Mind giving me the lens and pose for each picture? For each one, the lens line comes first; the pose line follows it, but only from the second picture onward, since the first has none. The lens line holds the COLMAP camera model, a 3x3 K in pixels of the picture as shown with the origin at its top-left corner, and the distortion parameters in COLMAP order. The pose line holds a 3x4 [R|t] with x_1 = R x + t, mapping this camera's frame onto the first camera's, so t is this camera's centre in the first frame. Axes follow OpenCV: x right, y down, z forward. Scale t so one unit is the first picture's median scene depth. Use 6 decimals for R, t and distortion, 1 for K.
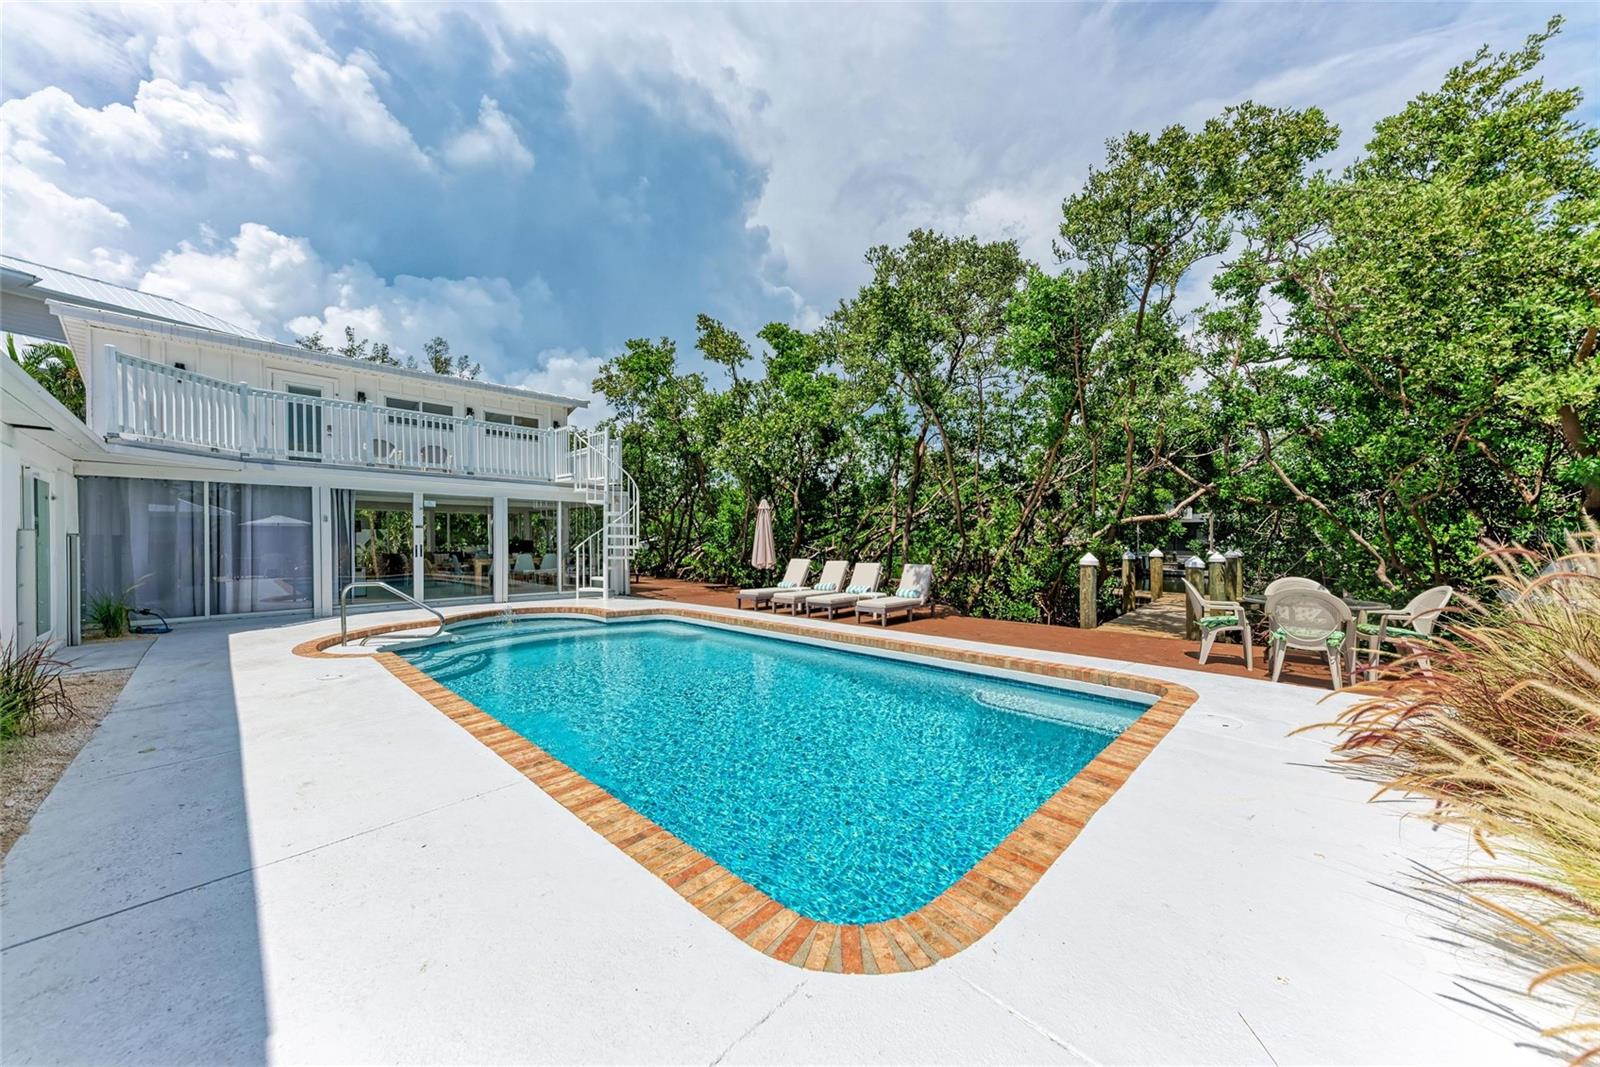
lens RADIAL K [[550.9, 0, 801.9], [0, 550.9, 542.8], [0, 0, 1]] dist [0.007979, -0.000034]
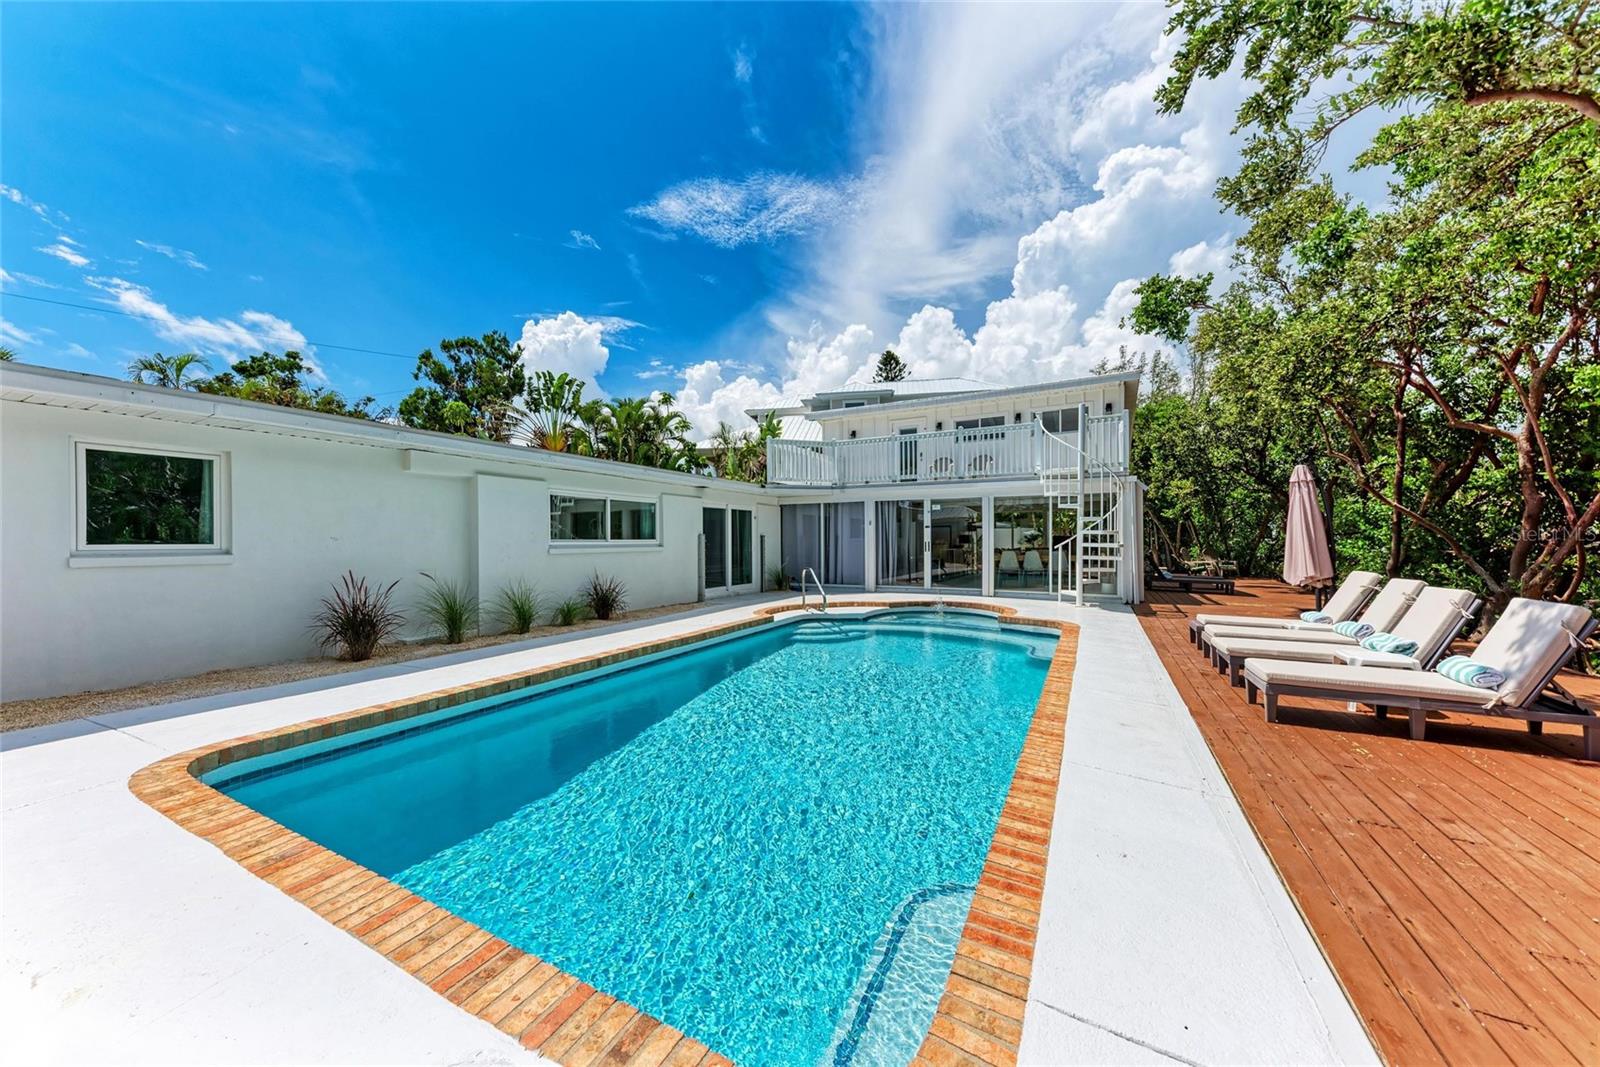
lens RADIAL K [[550.9, 0, 805.9], [0, 550.9, 538.7], [0, 0, 1]] dist [0.007979, -0.000034]
pose [[0.276263, -0.002145, -0.961080, 0.345817], [0.003490, 0.999993, -0.001229, -0.002245], [0.961076, -0.003015, 0.276269, 0.347017]]
